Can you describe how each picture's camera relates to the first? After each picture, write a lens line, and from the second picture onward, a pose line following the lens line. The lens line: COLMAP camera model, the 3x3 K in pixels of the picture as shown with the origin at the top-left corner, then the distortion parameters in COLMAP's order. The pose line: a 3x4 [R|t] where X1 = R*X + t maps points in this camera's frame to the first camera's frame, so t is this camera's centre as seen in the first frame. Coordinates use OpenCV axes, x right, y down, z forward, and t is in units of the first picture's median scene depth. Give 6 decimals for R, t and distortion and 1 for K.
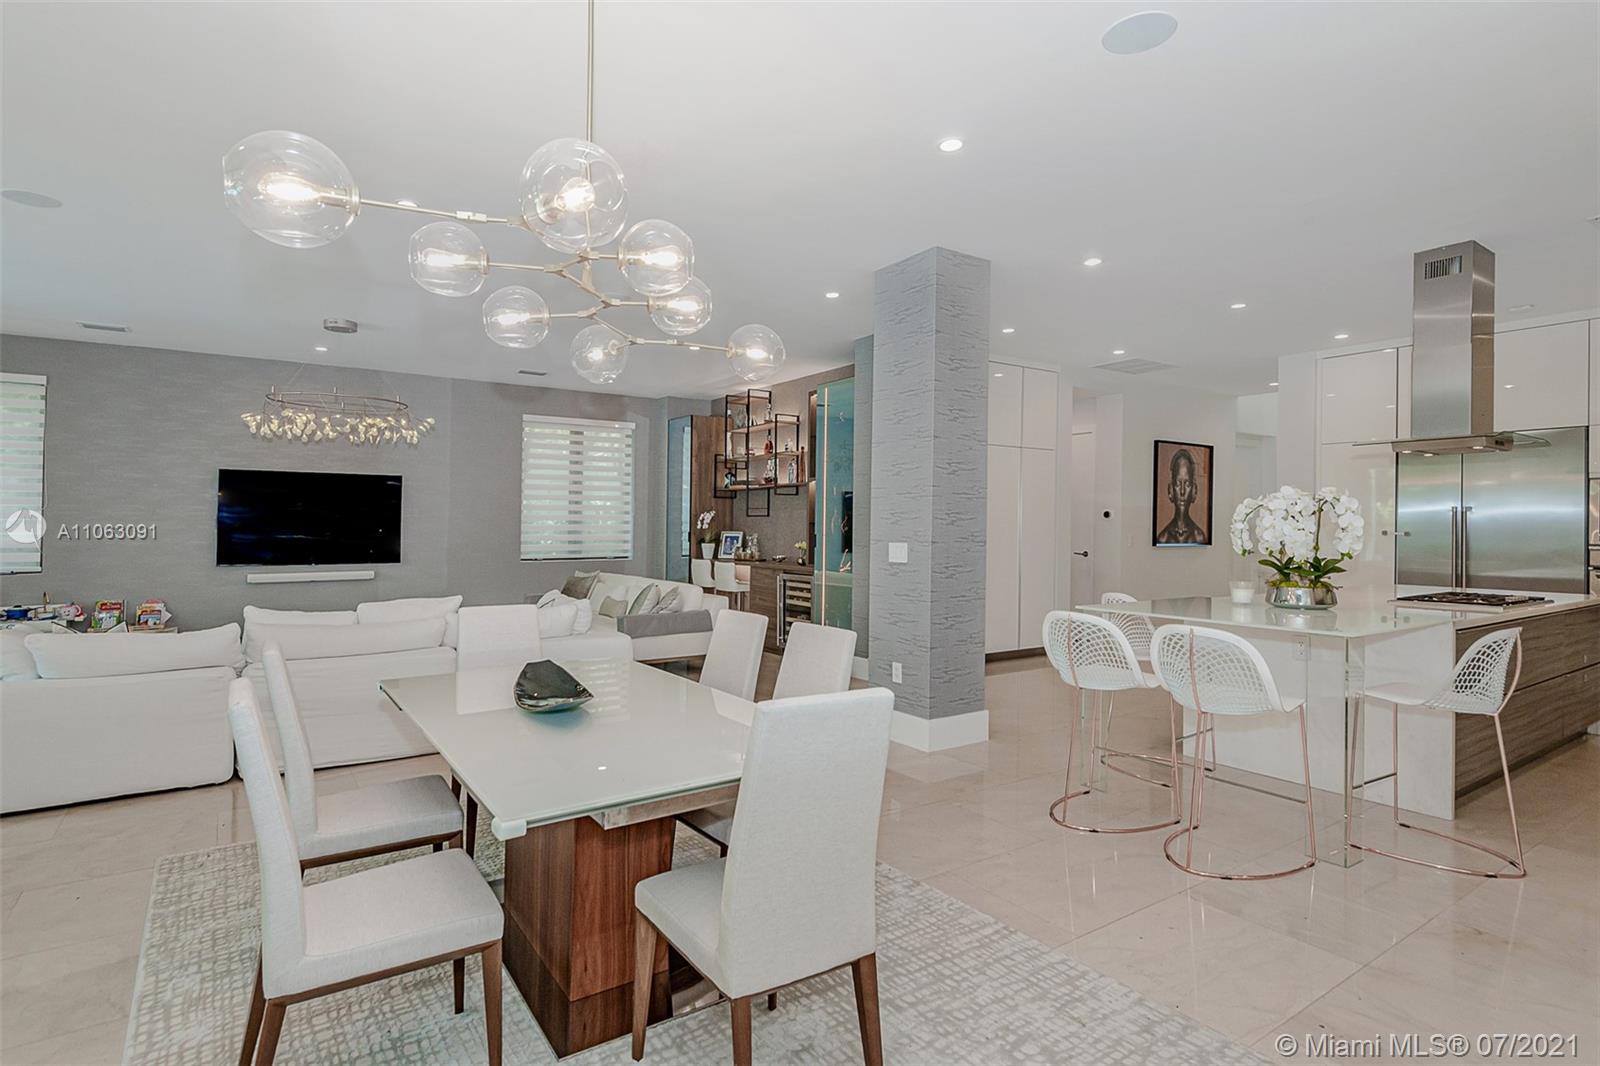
lens RADIAL K [[804.0, 0, 762.7], [0, 804.0, 525.5], [0, 0, 1]] dist [-0.001257, -0.000242]
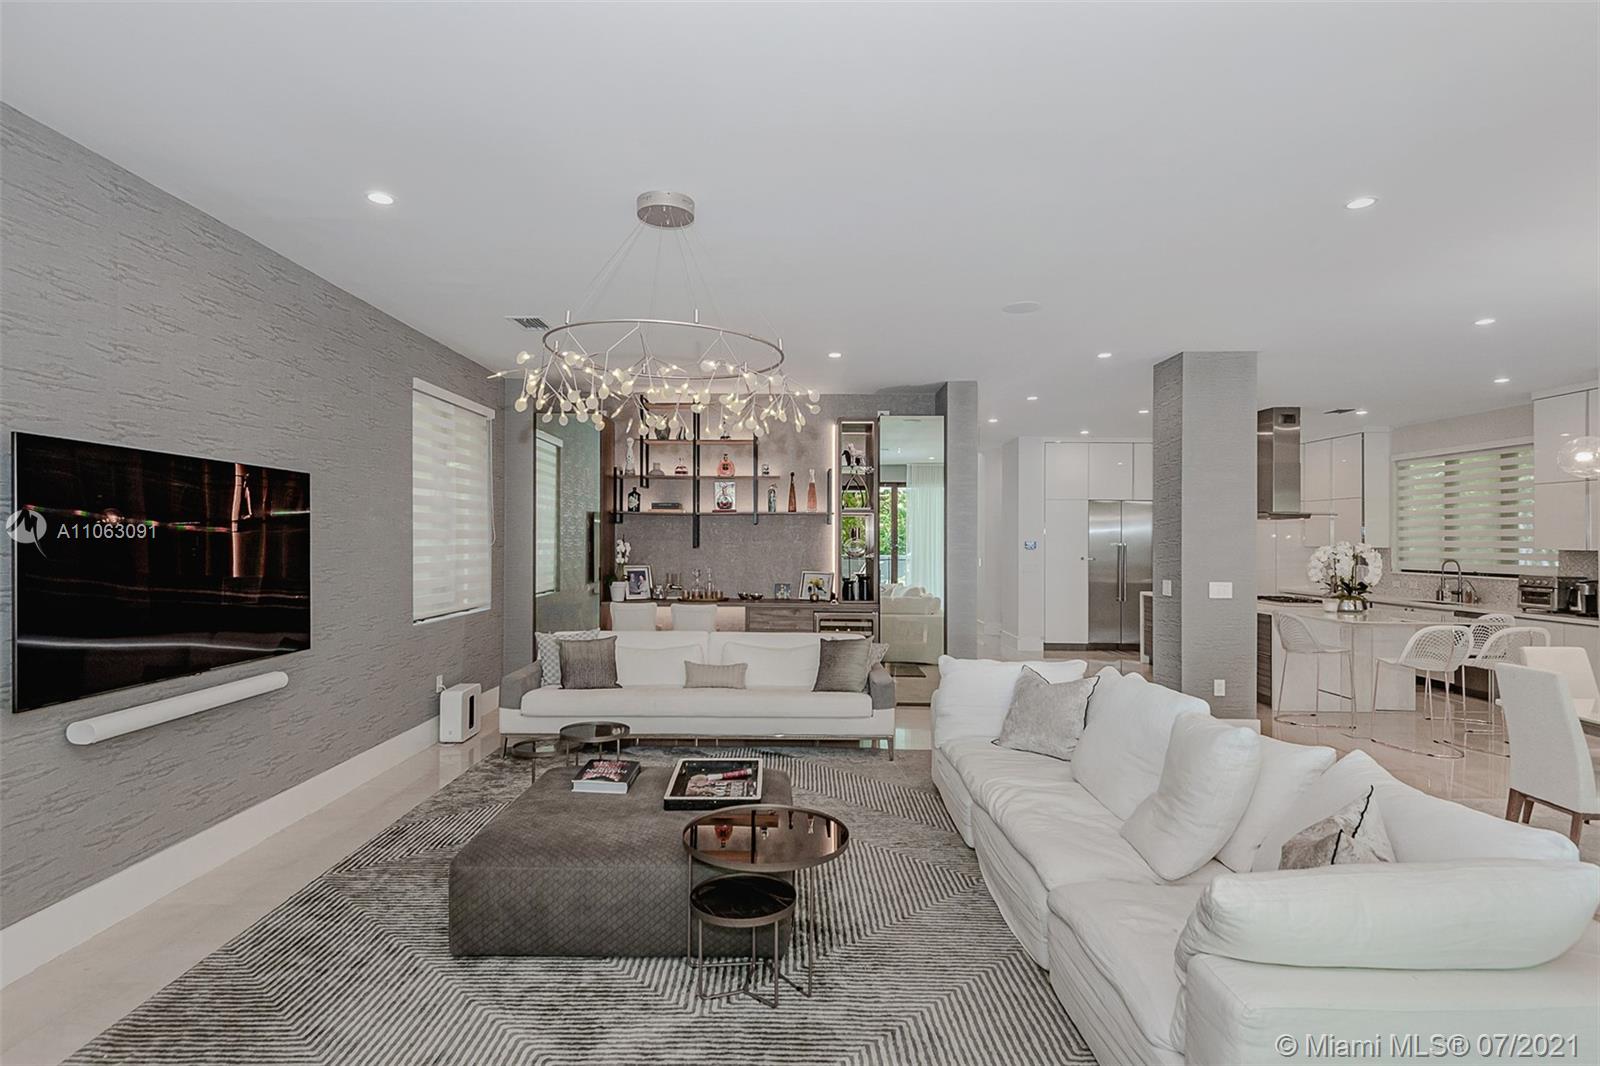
lens RADIAL K [[804.0, 0, 762.7], [0, 804.0, 525.5], [0, 0, 1]] dist [-0.001257, -0.000242]
pose [[0.566006, 0.013703, 0.824287, -0.721105], [-0.005429, 0.999902, -0.012894, -0.025902], [-0.824383, 0.002823, 0.566025, 0.511153]]
